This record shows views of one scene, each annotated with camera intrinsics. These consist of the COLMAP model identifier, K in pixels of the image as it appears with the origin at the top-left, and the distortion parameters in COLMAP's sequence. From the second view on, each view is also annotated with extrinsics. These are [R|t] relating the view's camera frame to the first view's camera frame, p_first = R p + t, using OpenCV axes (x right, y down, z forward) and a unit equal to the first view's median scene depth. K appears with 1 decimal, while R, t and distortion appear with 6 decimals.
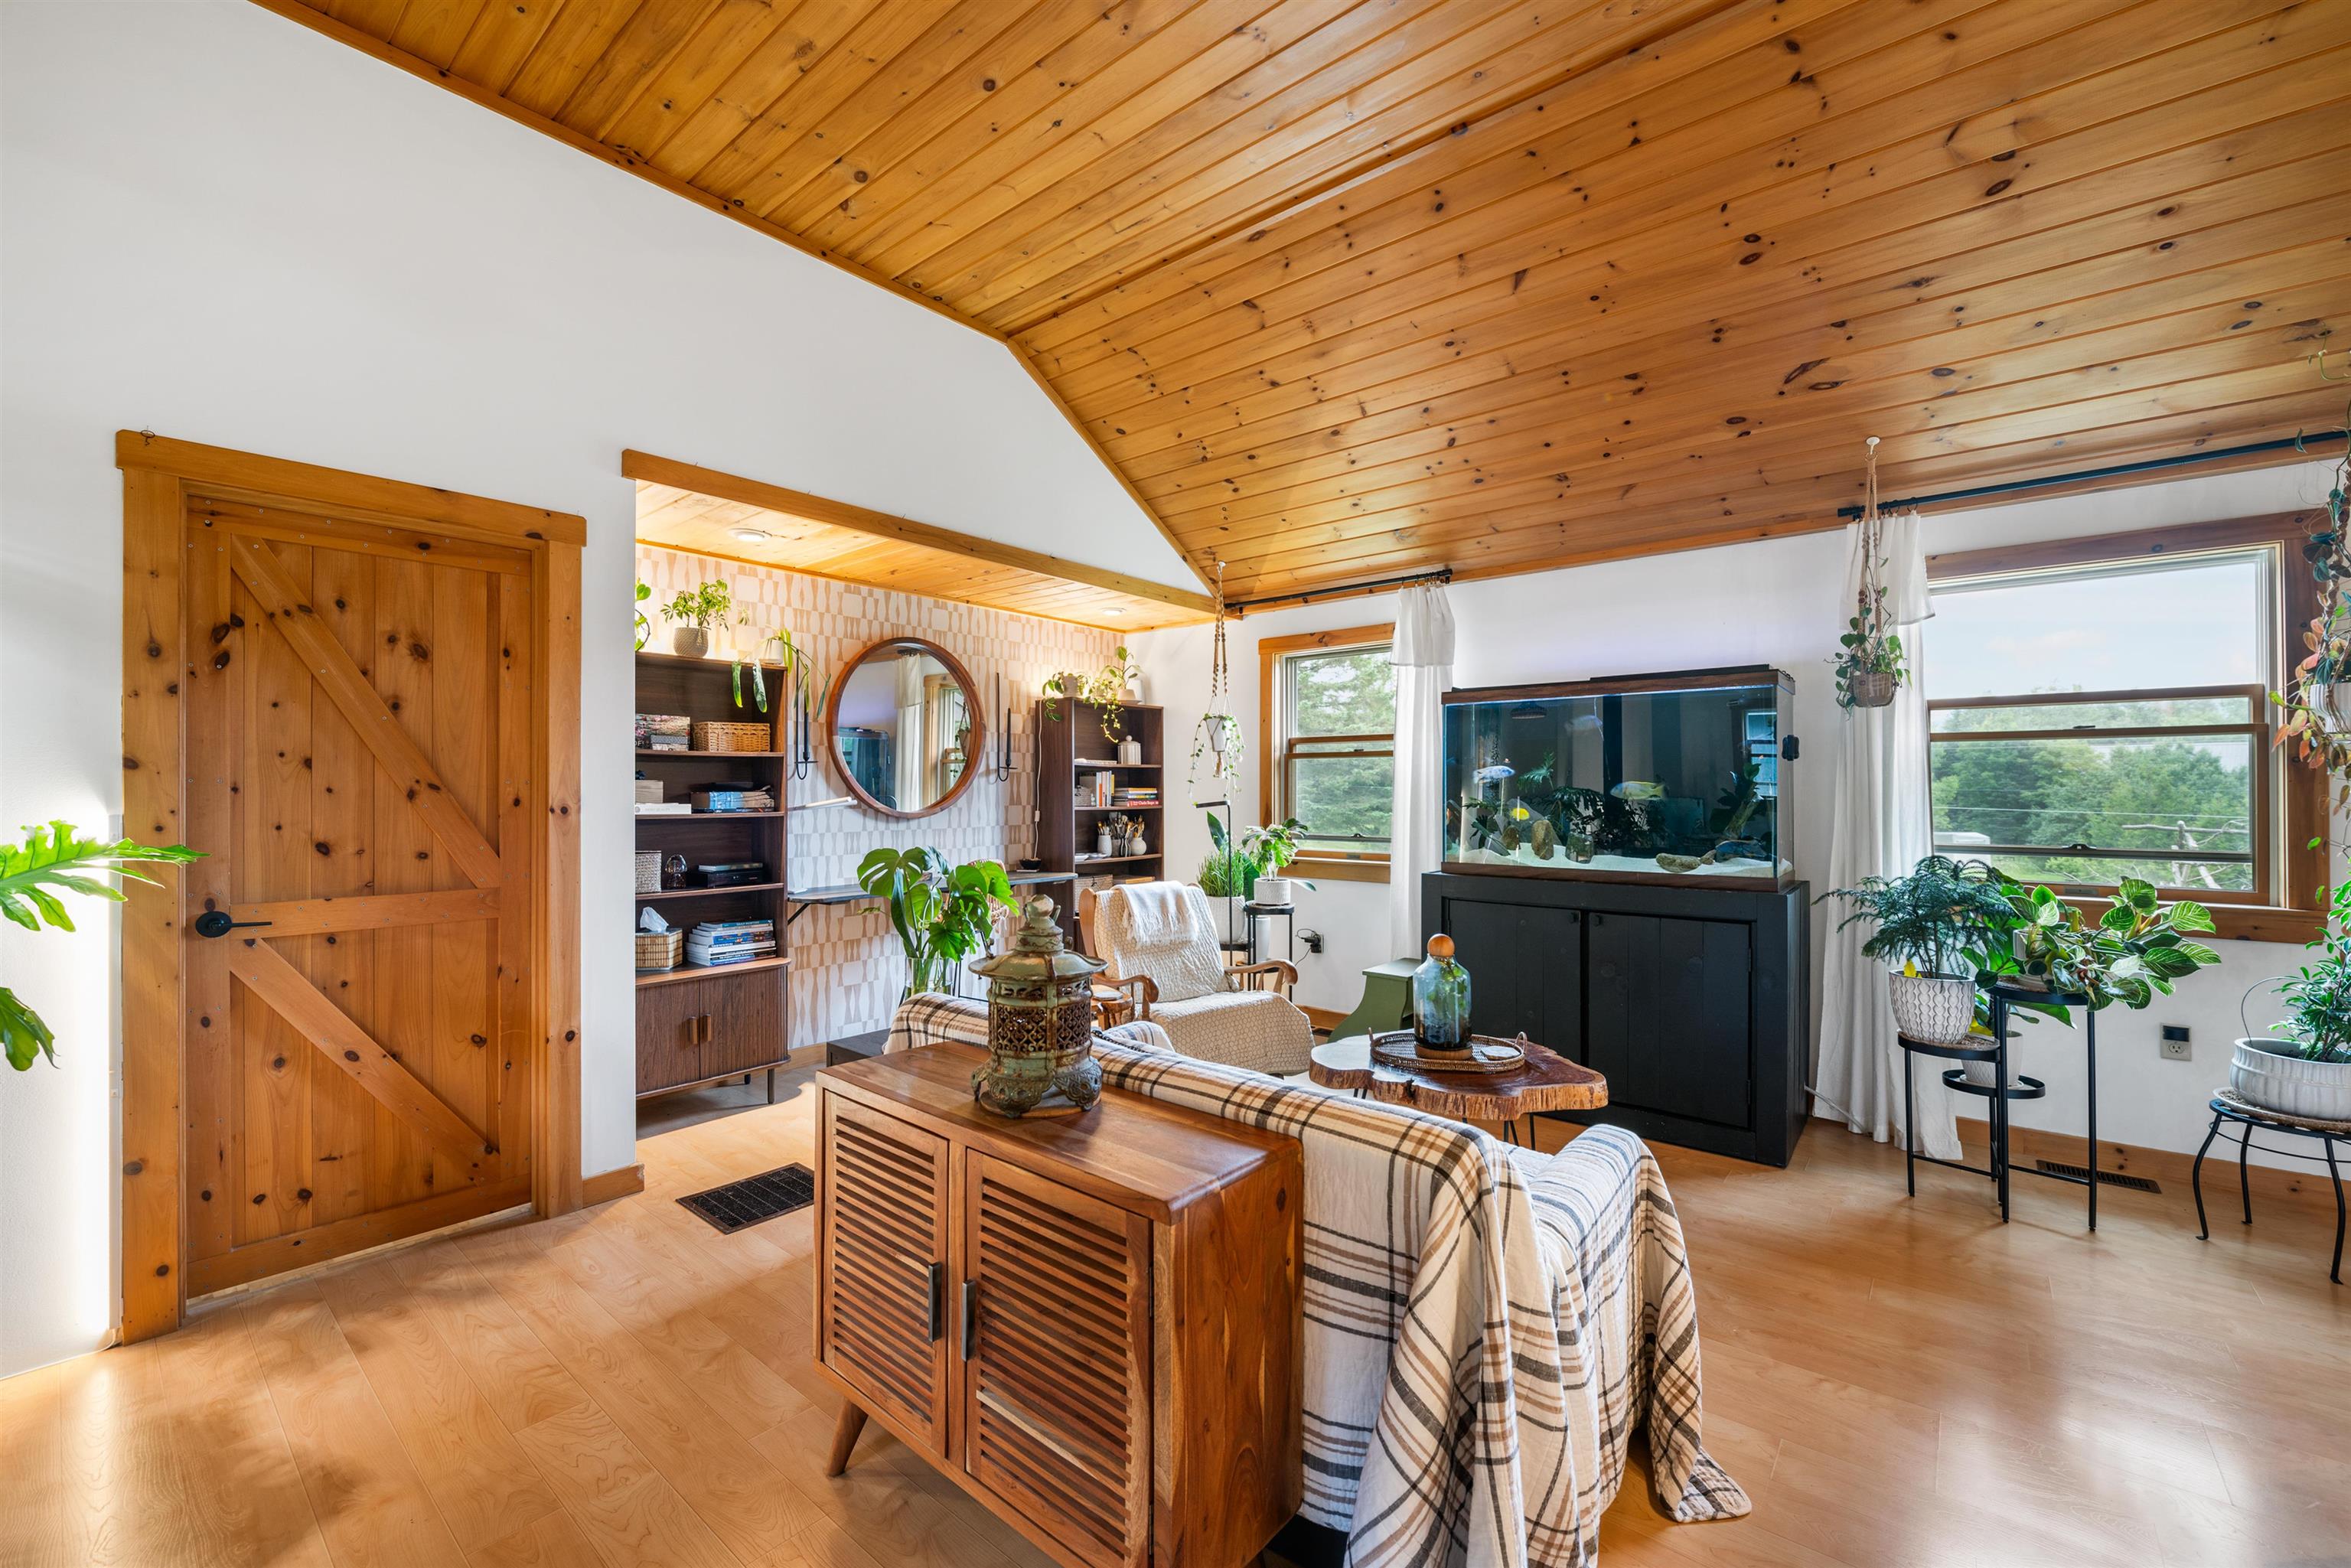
lens RADIAL K [[945.9, 0, 1164.0], [0, 945.9, 787.8], [0, 0, 1]] dist [-0.010772, -0.000091]
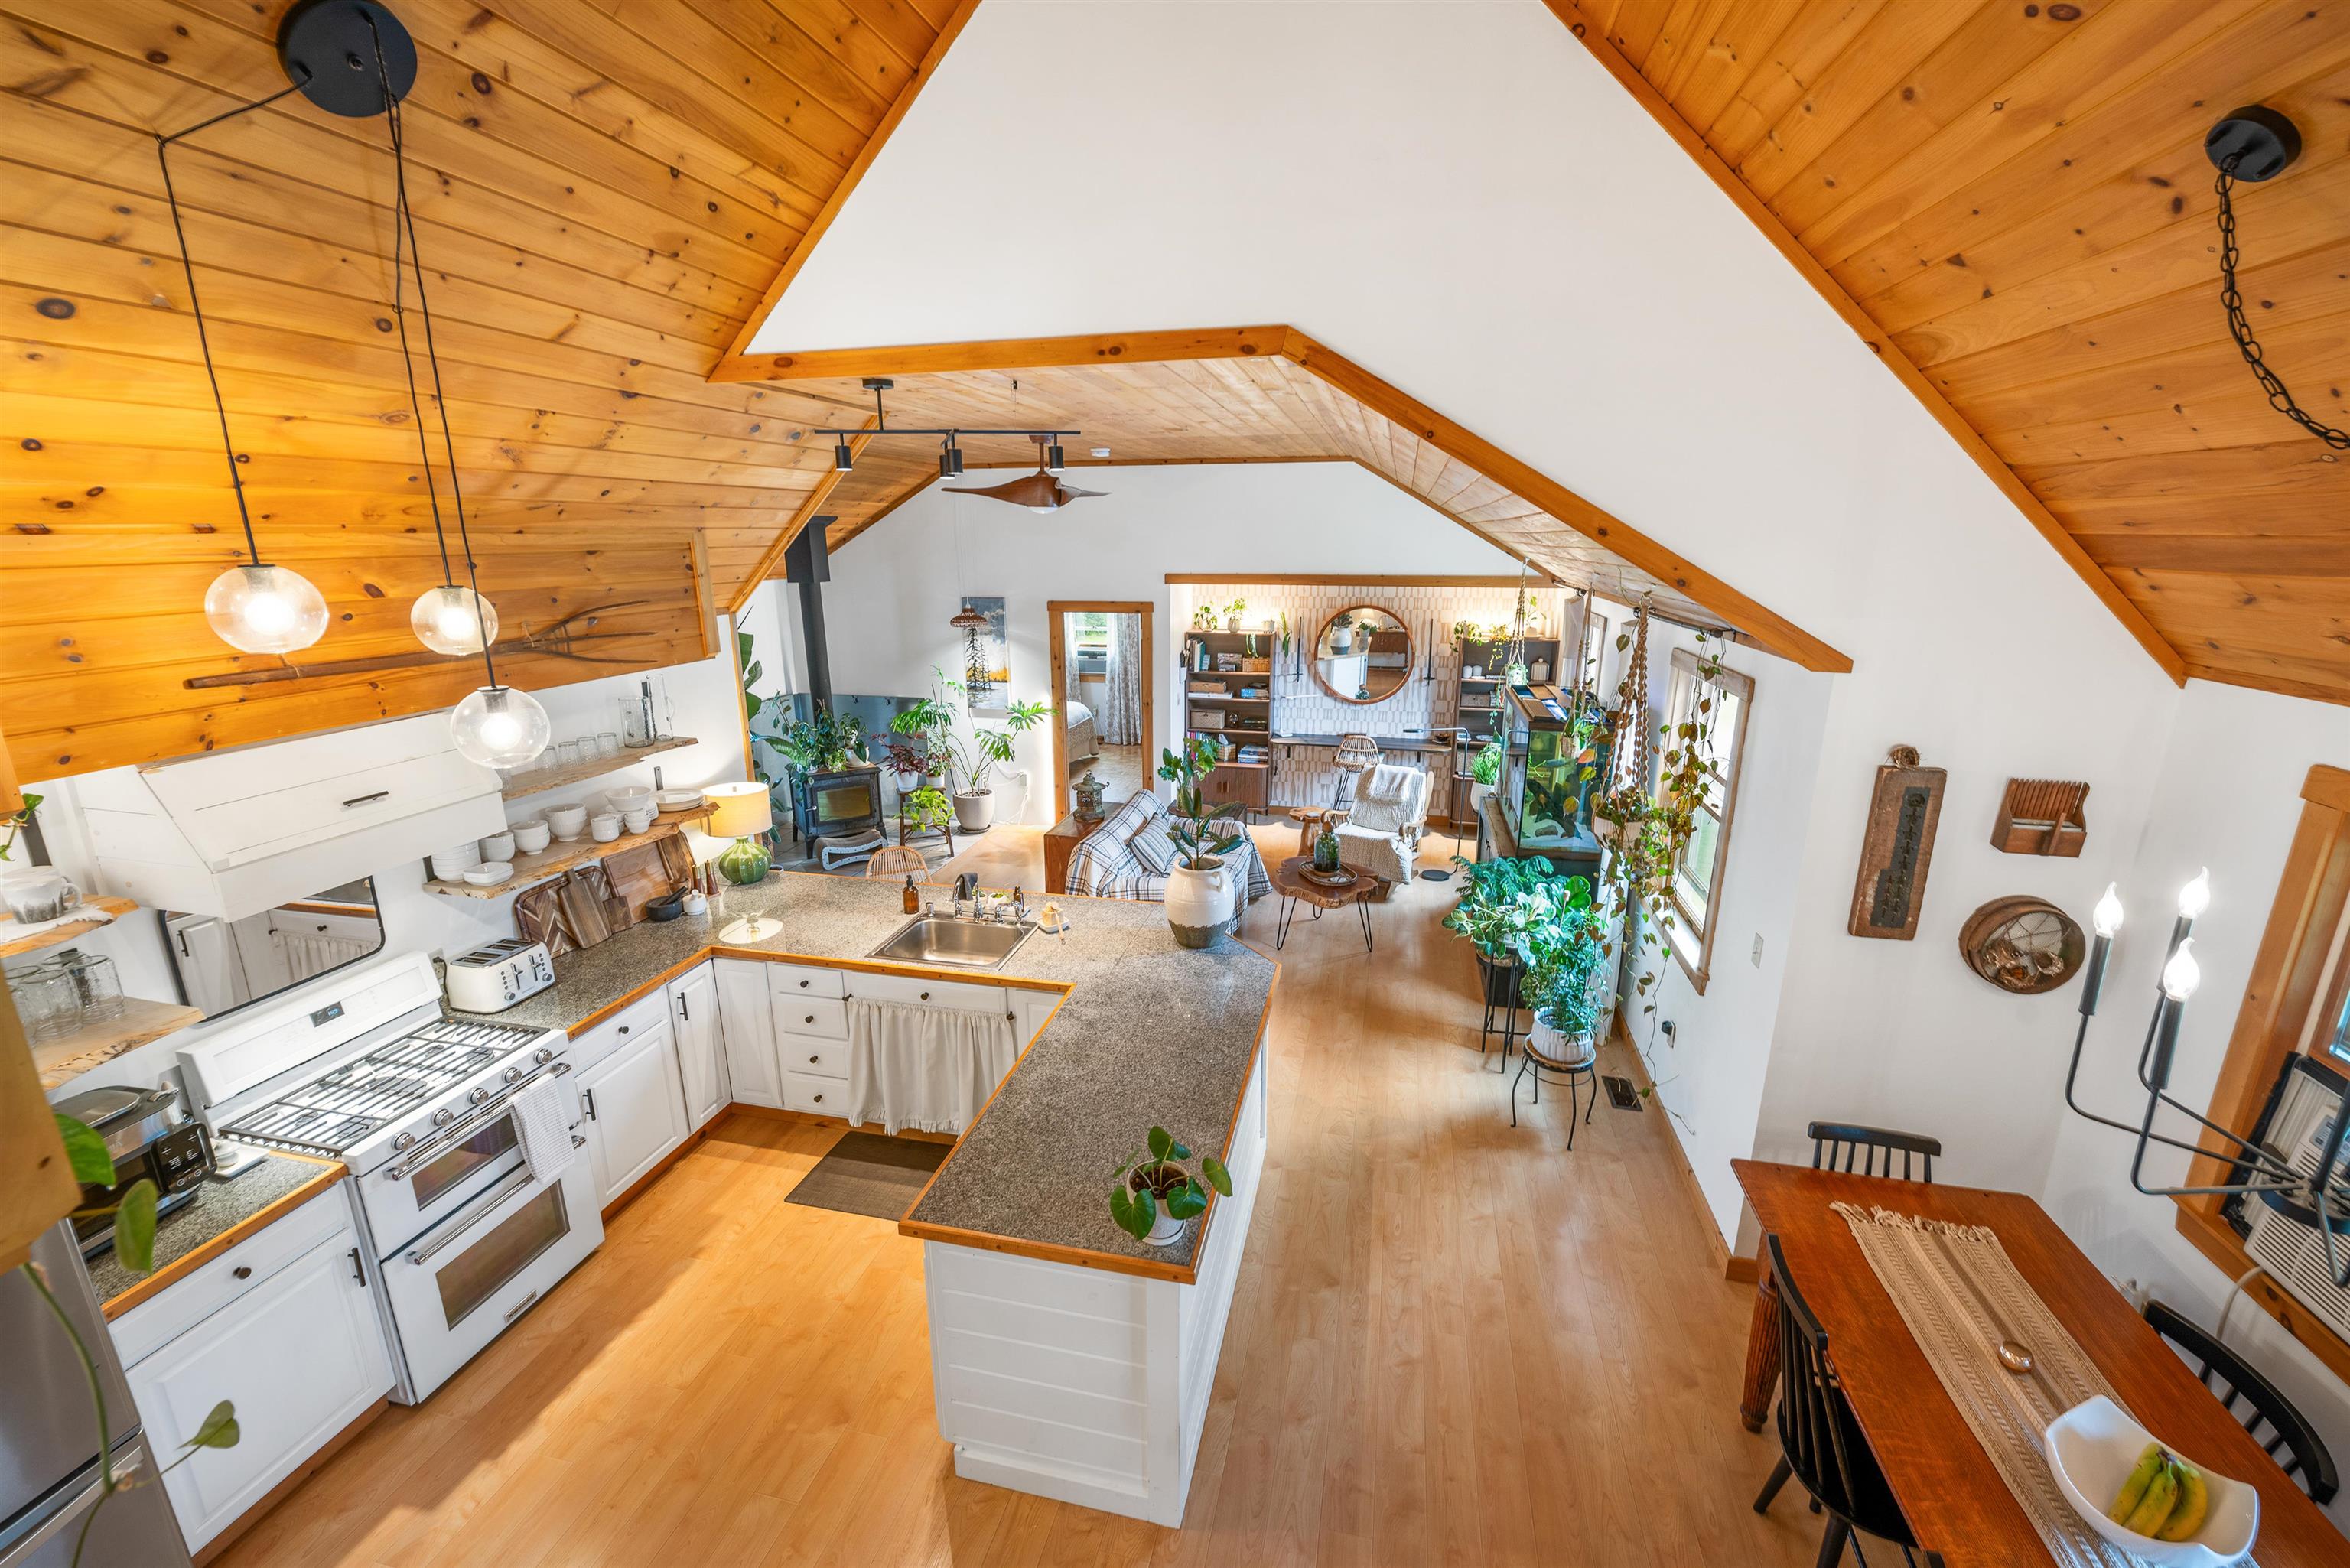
lens RADIAL K [[945.4, 0, 1175.9], [0, 945.4, 785.7], [0, 0, 1]] dist [-0.010772, -0.000091]
pose [[0.461581, 0.225268, -0.858019, 1.982765], [0.002033, 0.966949, 0.254960, -0.477283], [0.887096, -0.119429, 0.445868, -0.276577]]
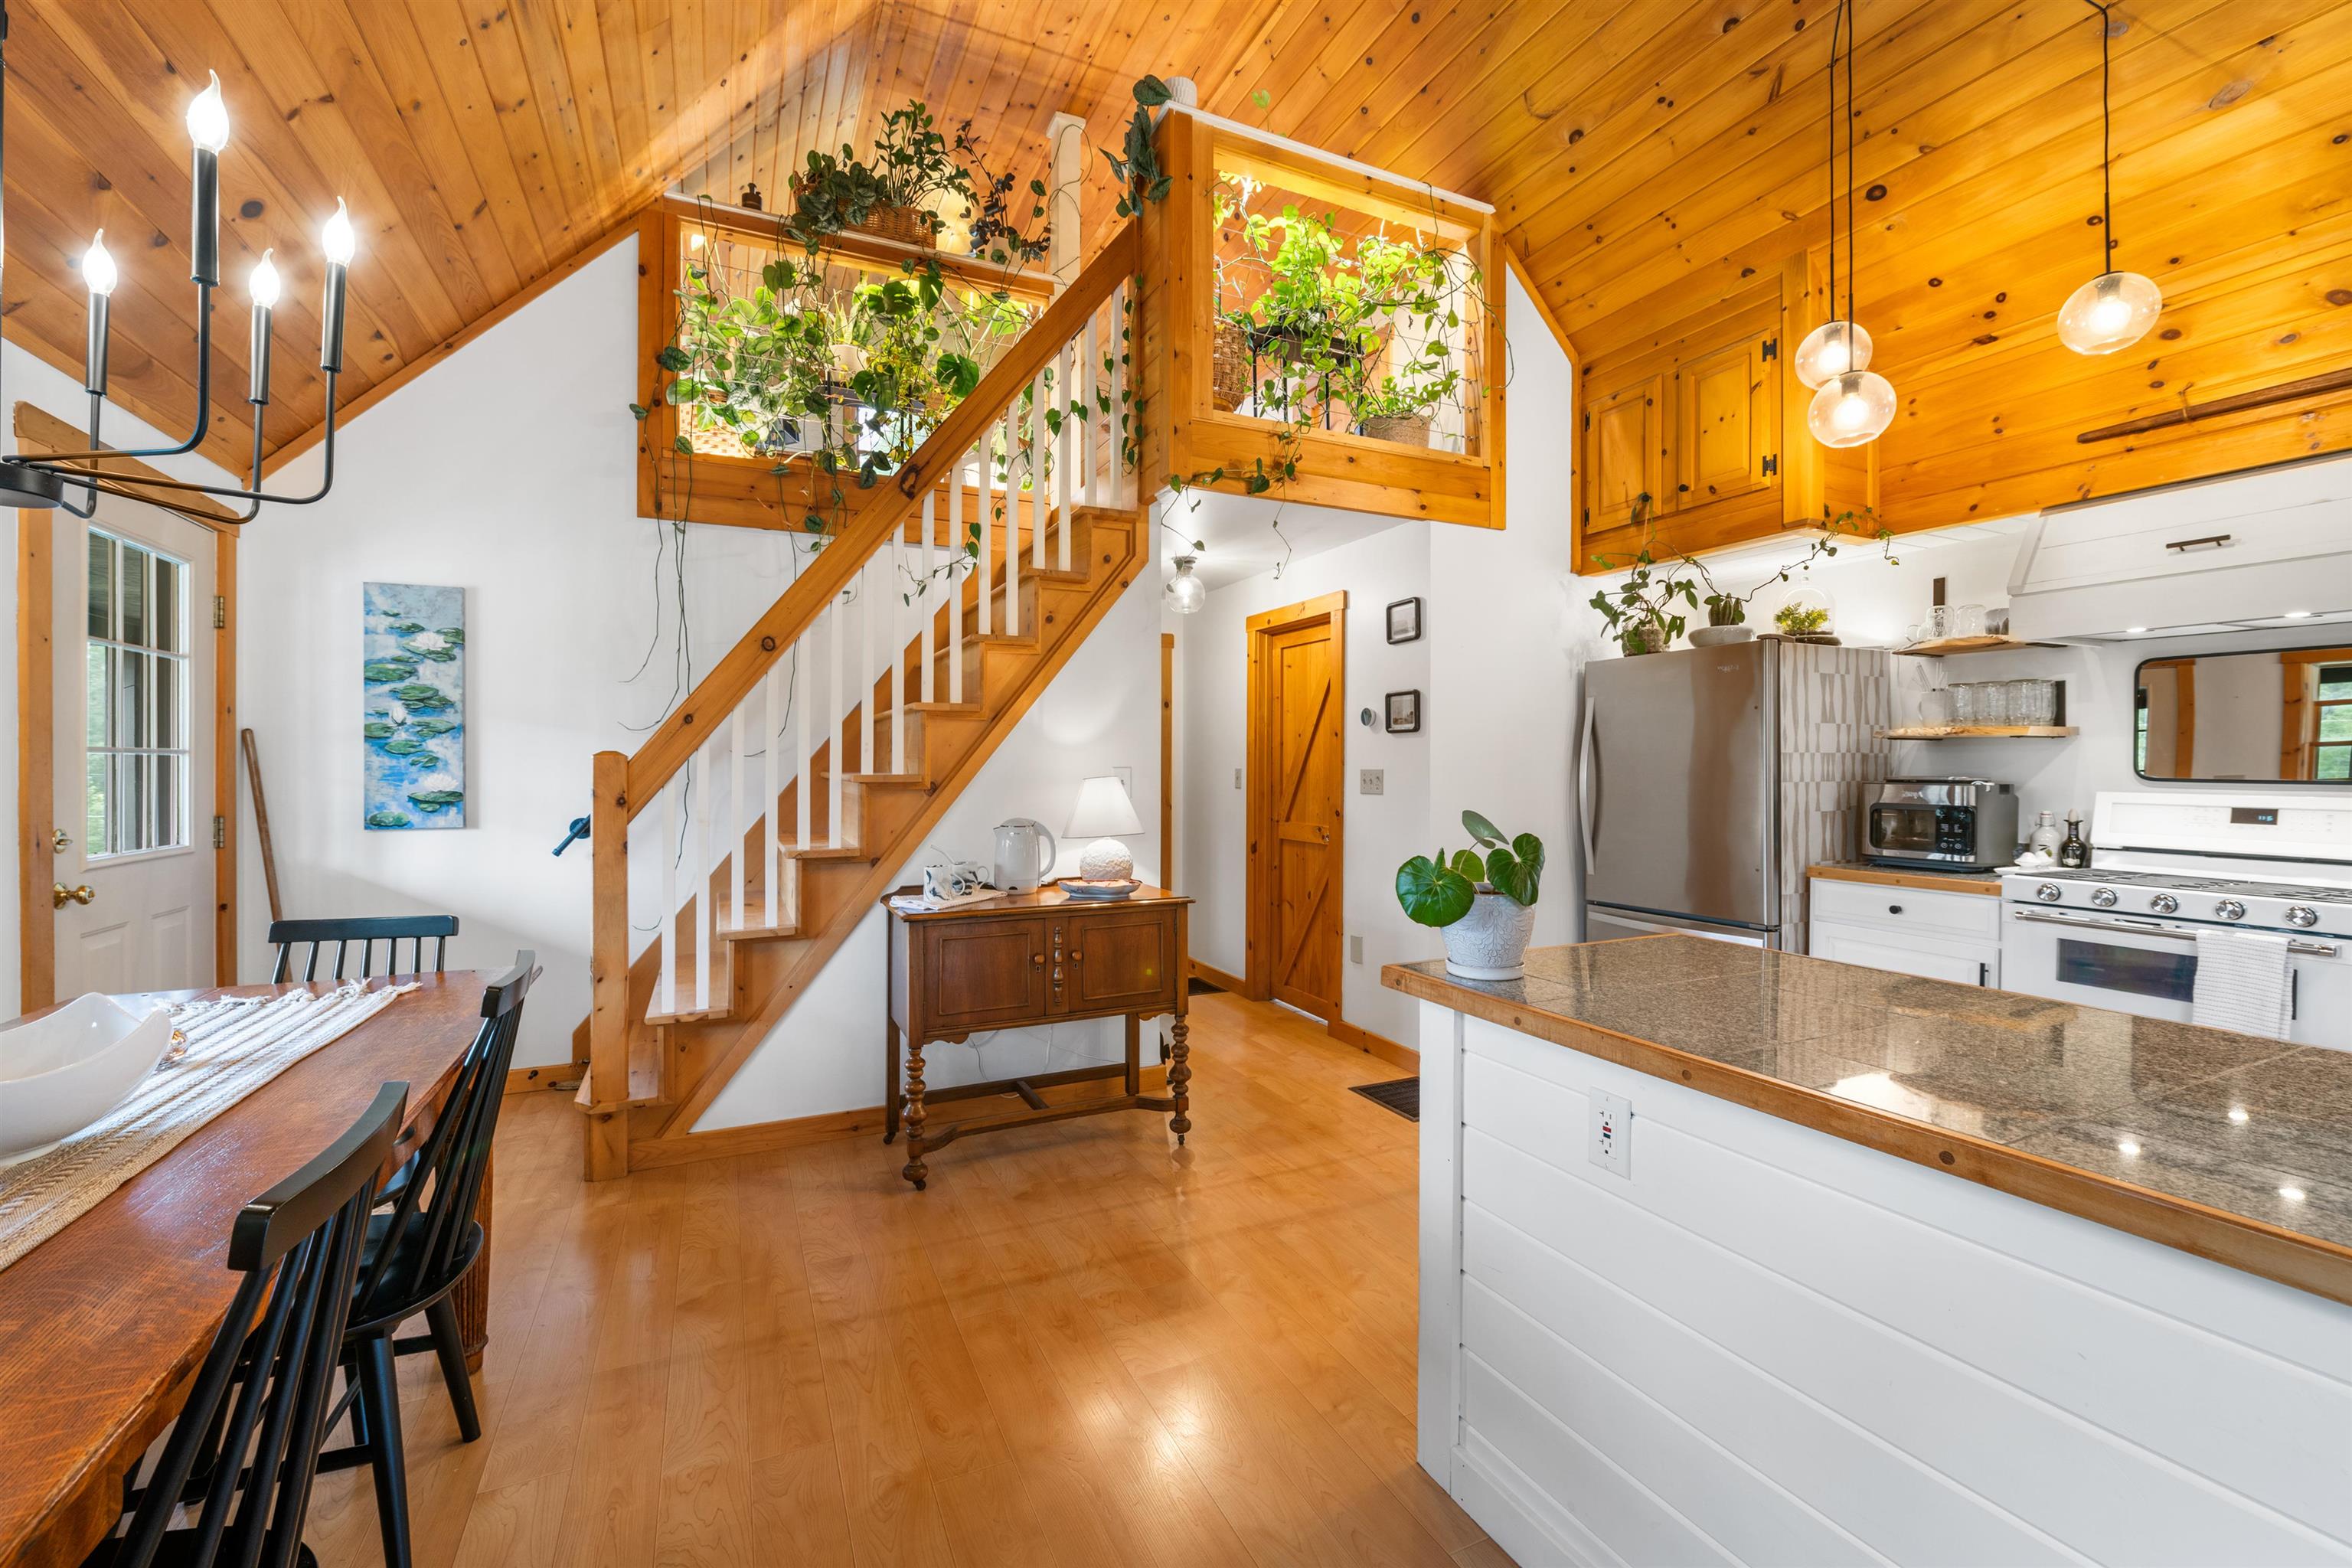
lens RADIAL K [[946.3, 0, 1166.5], [0, 946.3, 772.8], [0, 0, 1]] dist [-0.010772, -0.000091]
pose [[-0.907381, -0.004206, 0.420287, 1.271767], [-0.001583, 0.999977, 0.006589, 0.002312], [-0.420305, 0.005313, -0.907367, 0.639304]]
